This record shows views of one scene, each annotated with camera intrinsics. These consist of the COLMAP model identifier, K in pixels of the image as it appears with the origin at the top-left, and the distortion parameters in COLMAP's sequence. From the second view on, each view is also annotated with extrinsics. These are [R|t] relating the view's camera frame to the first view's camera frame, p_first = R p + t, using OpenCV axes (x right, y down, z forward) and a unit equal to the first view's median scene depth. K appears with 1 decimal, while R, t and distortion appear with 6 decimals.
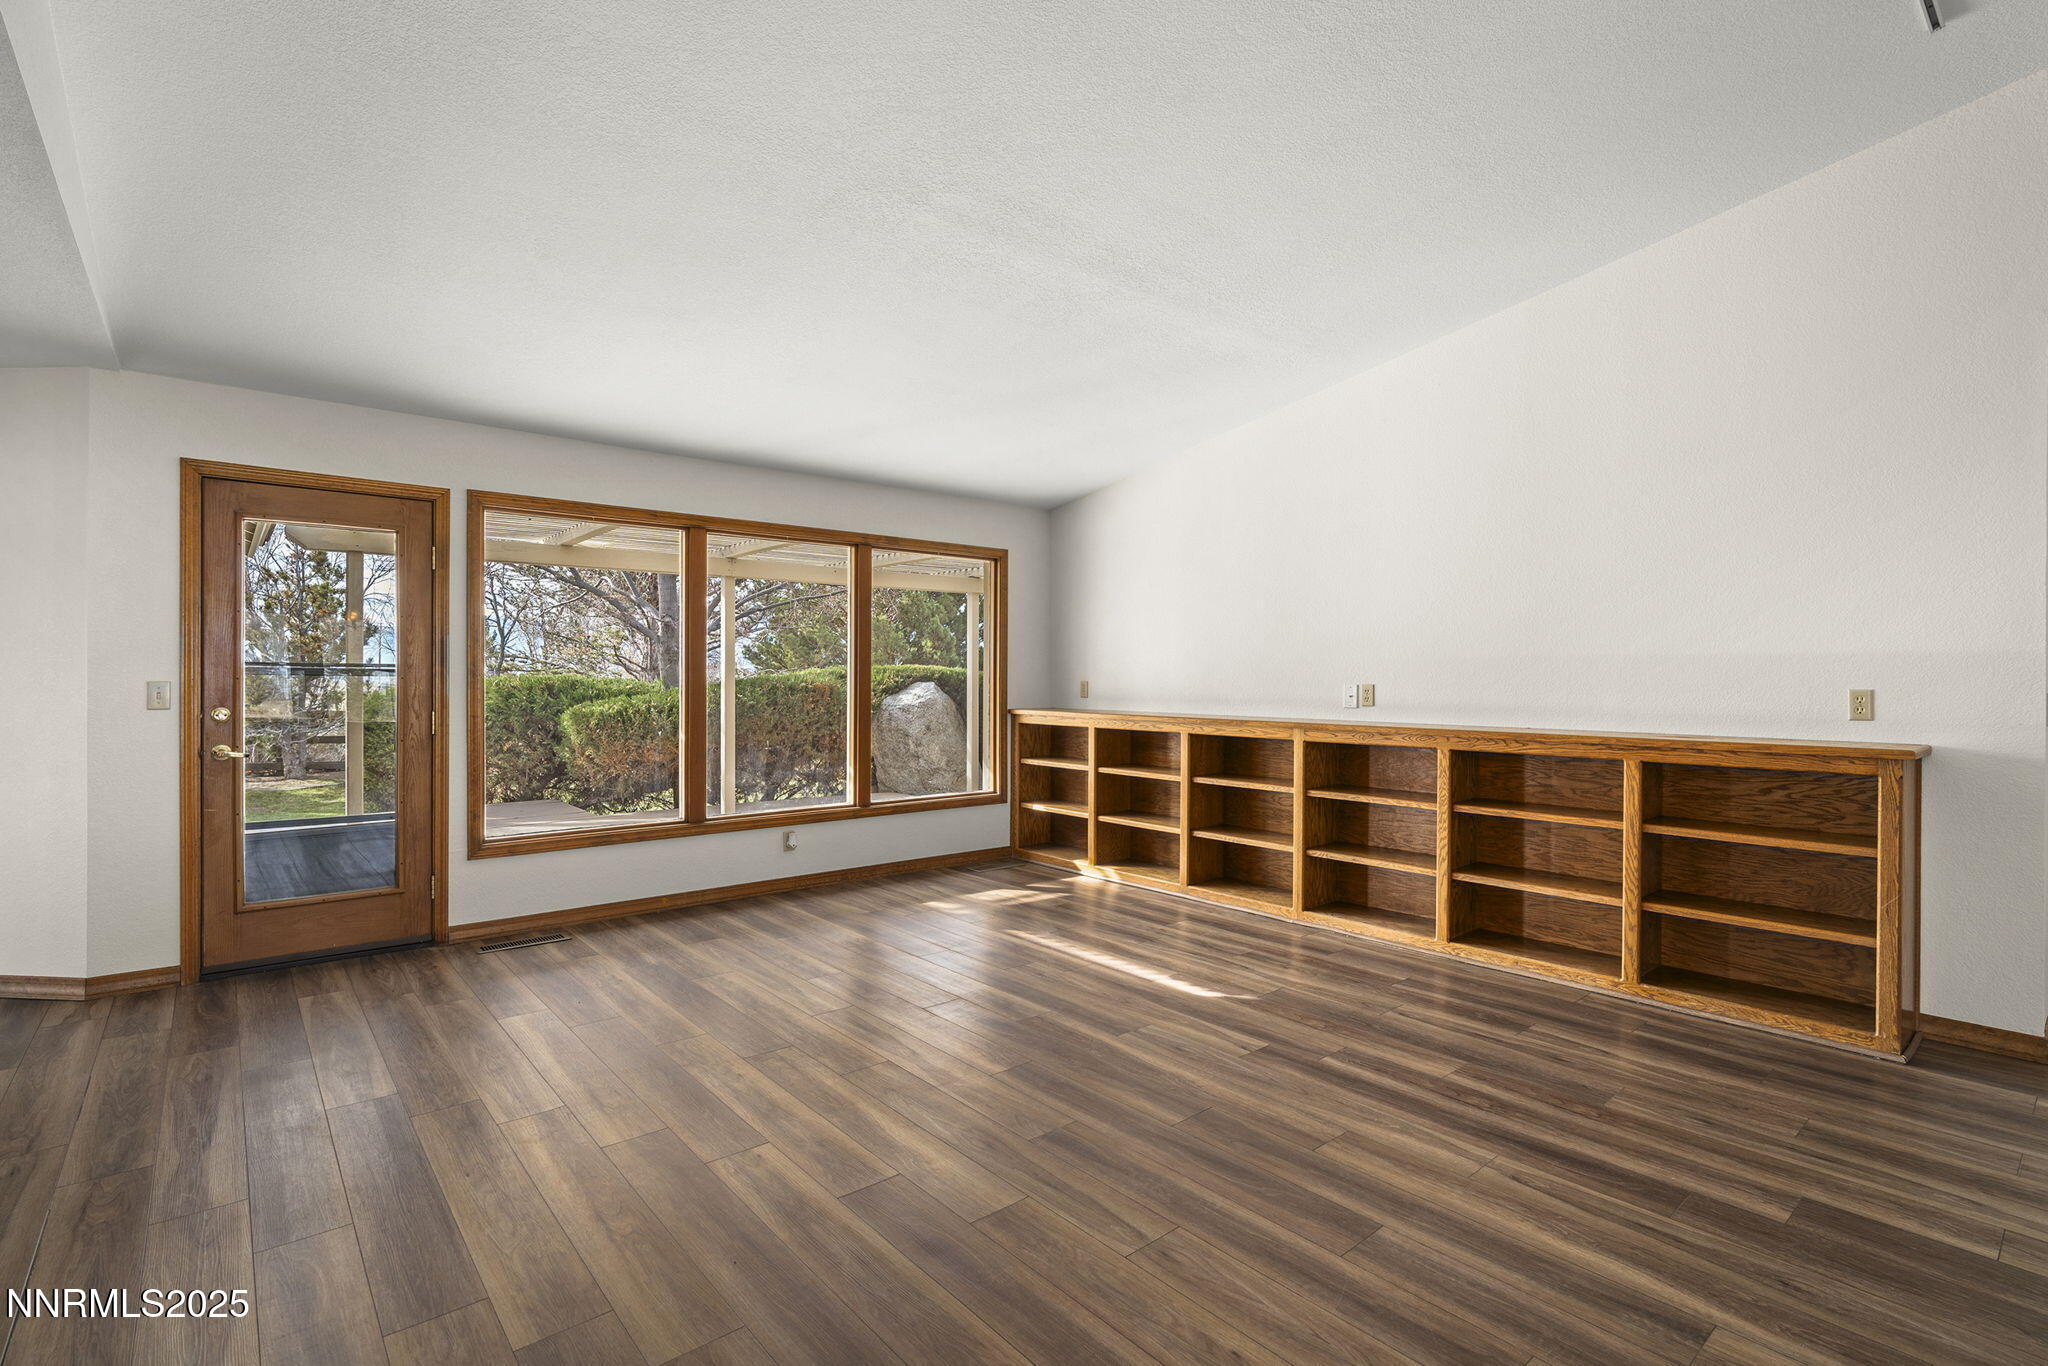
lens RADIAL K [[950.1, 0, 1007.9], [0, 950.1, 675.6], [0, 0, 1]] dist [-0.004620, -0.000049]
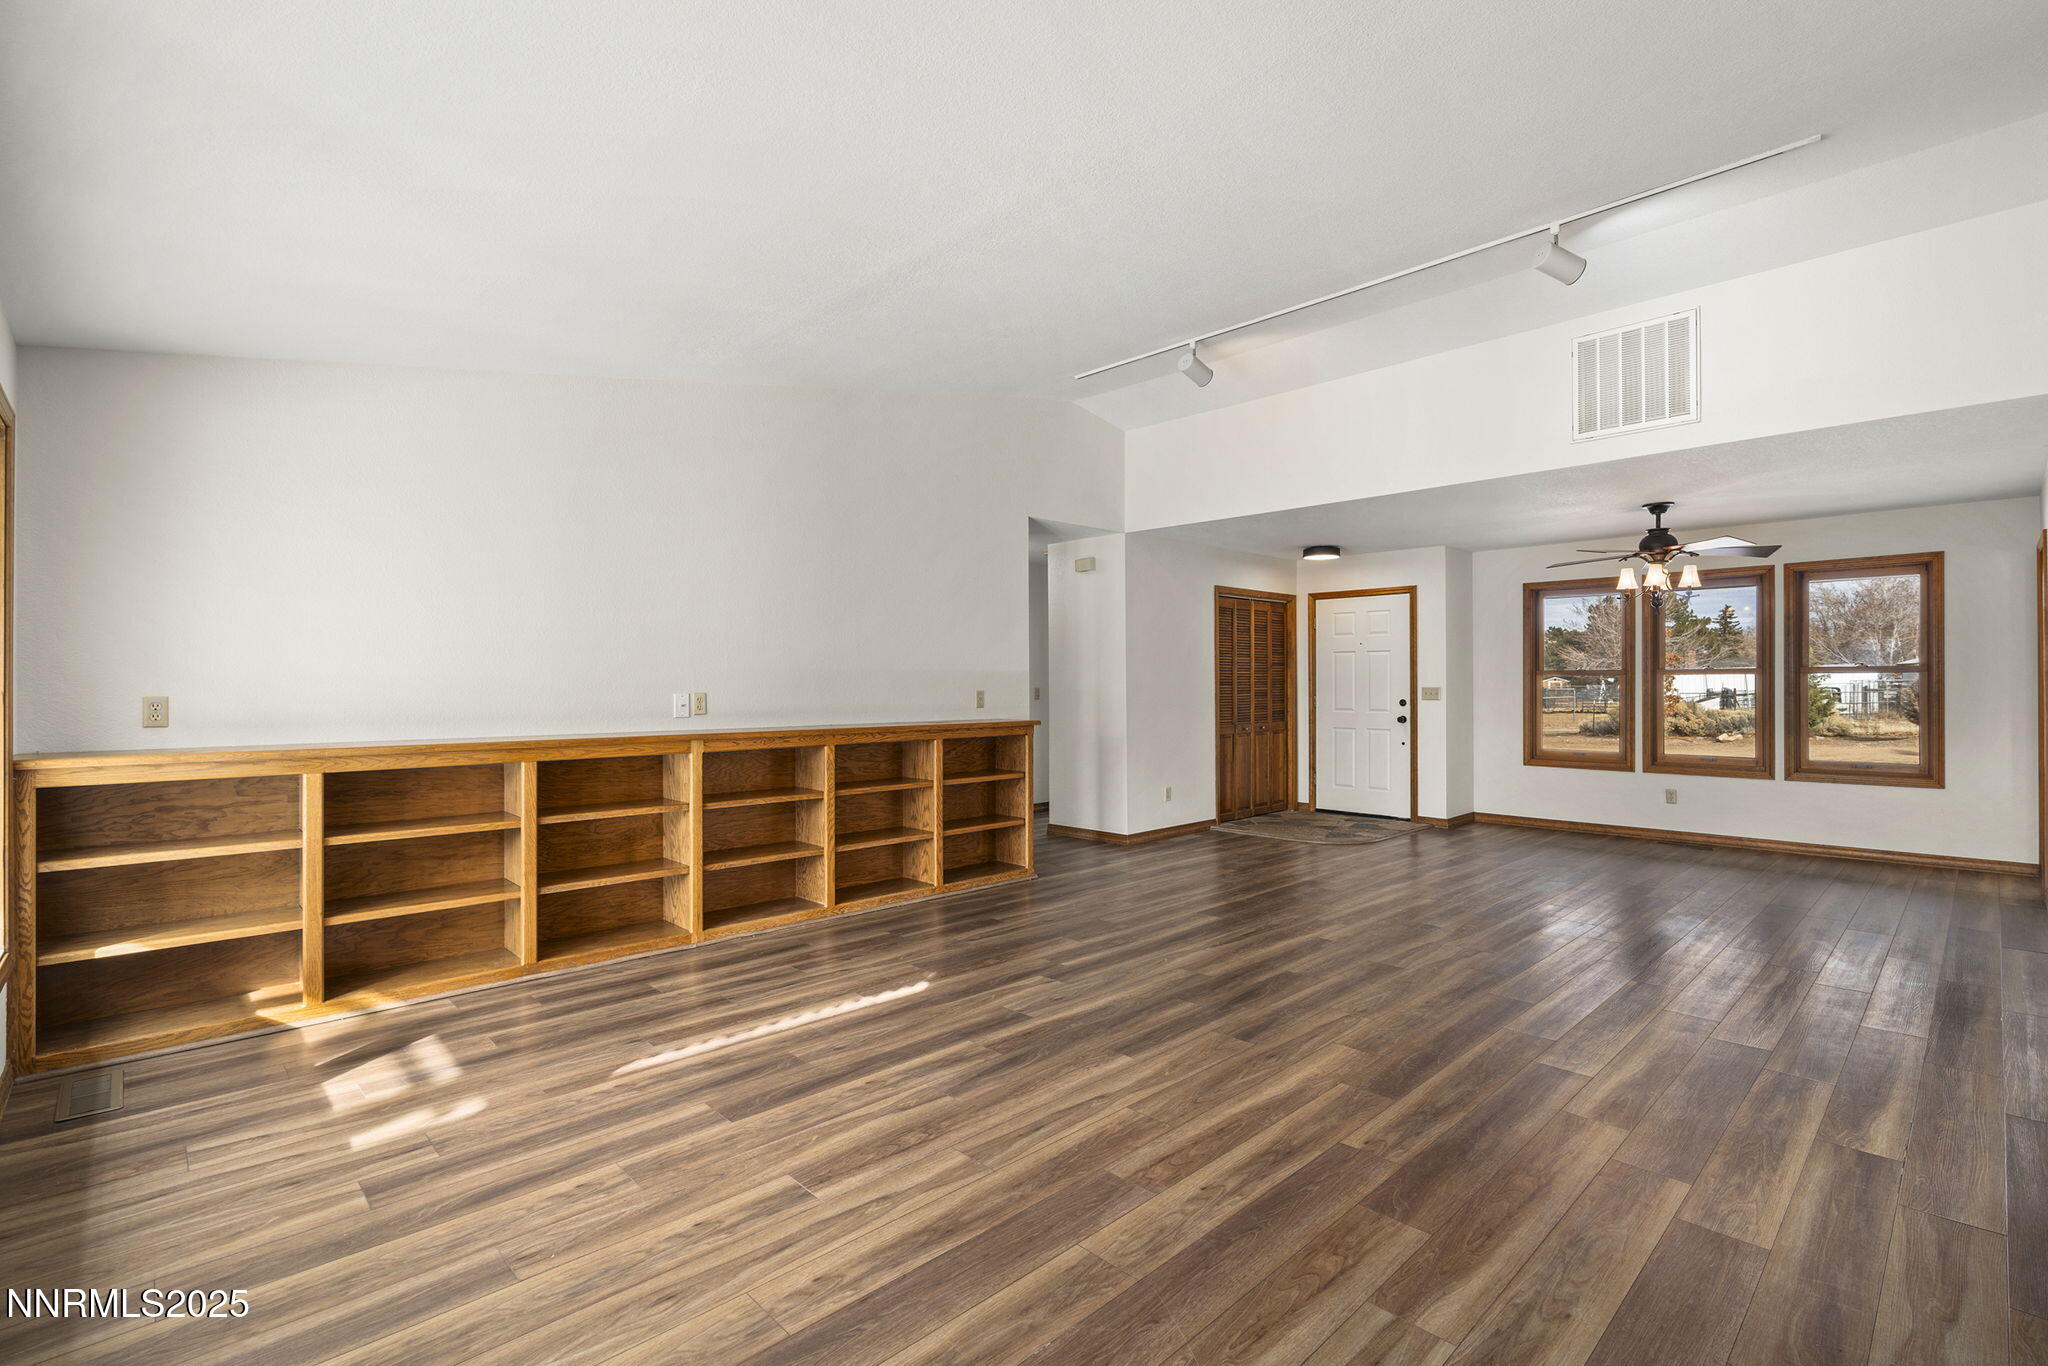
lens RADIAL K [[950.1, 0, 1007.9], [0, 950.1, 675.6], [0, 0, 1]] dist [-0.004620, -0.000049]
pose [[-0.067990, 0.005279, 0.997672, -0.733308], [0.000735, 0.999986, -0.005241, -0.003618], [-0.997686, 0.000377, -0.067993, 0.837270]]
